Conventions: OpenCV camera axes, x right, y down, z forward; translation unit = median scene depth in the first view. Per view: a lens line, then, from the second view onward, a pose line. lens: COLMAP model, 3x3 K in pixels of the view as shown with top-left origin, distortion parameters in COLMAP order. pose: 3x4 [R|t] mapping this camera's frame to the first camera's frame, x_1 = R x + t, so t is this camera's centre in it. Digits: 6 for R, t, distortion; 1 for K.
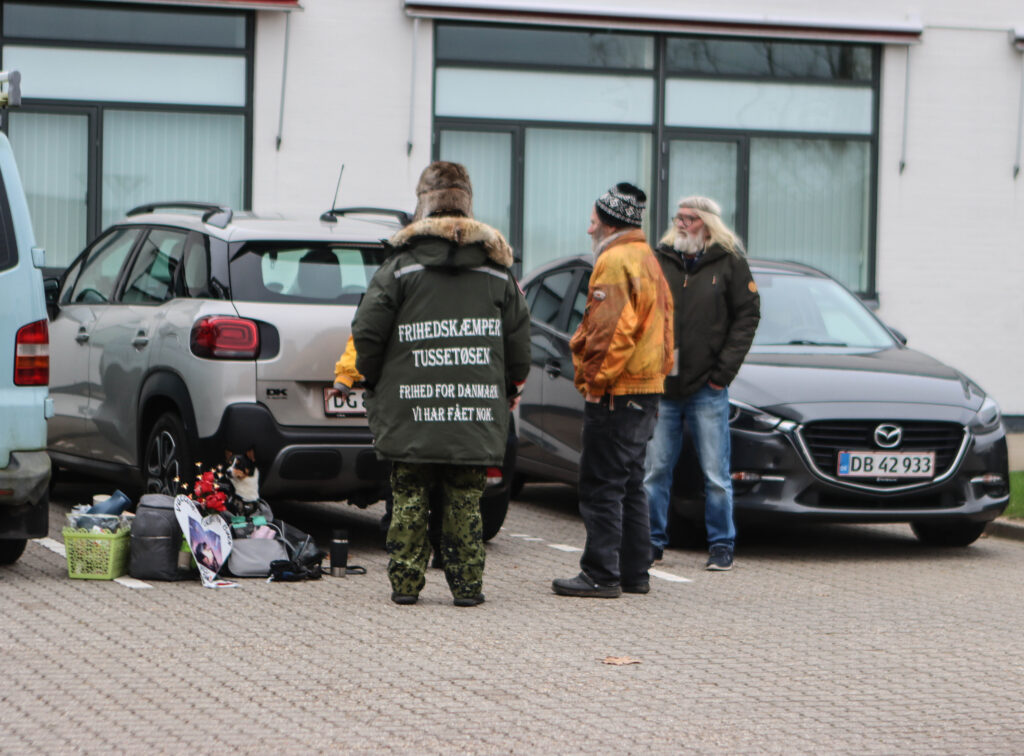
lens RADIAL K [[3457.8, 0, 512.0], [0, 3457.8, 378.0], [0, 0, 1]] dist [0.036884, -0.525035]
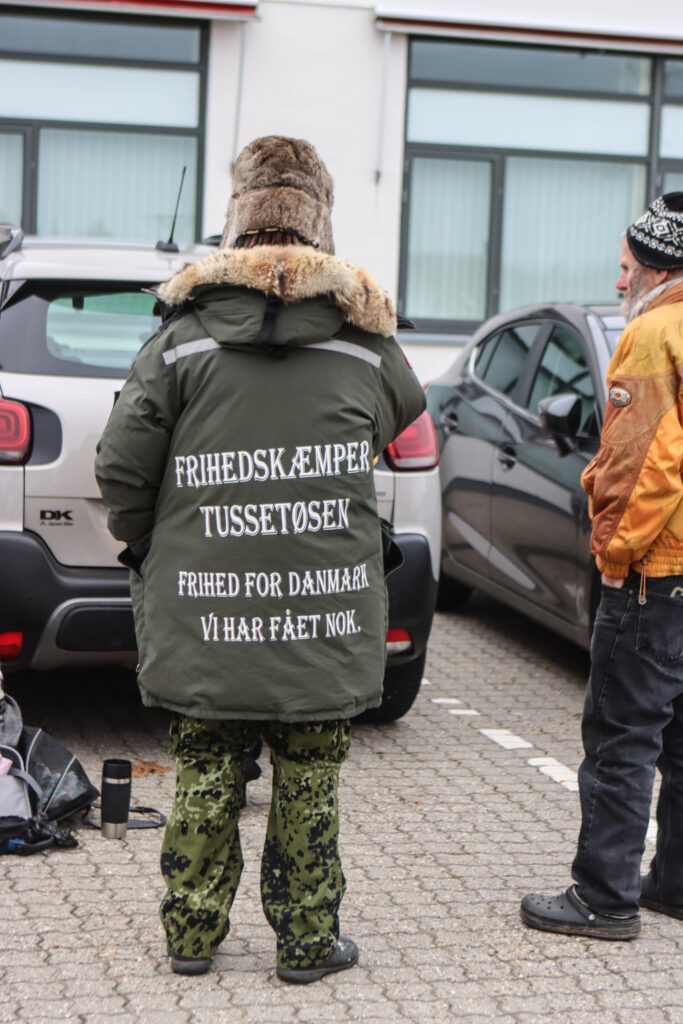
lens RADIAL K [[2420.8, 0, 341.5], [0, 2420.8, 512.0], [0, 0, 1]] dist [0.020193, 0.136177]
pose [[0.996942, 0.023766, -0.074450, 0.018617], [-0.019351, 0.998043, 0.059463, -0.028313], [0.075717, -0.057840, 0.995450, 0.634443]]
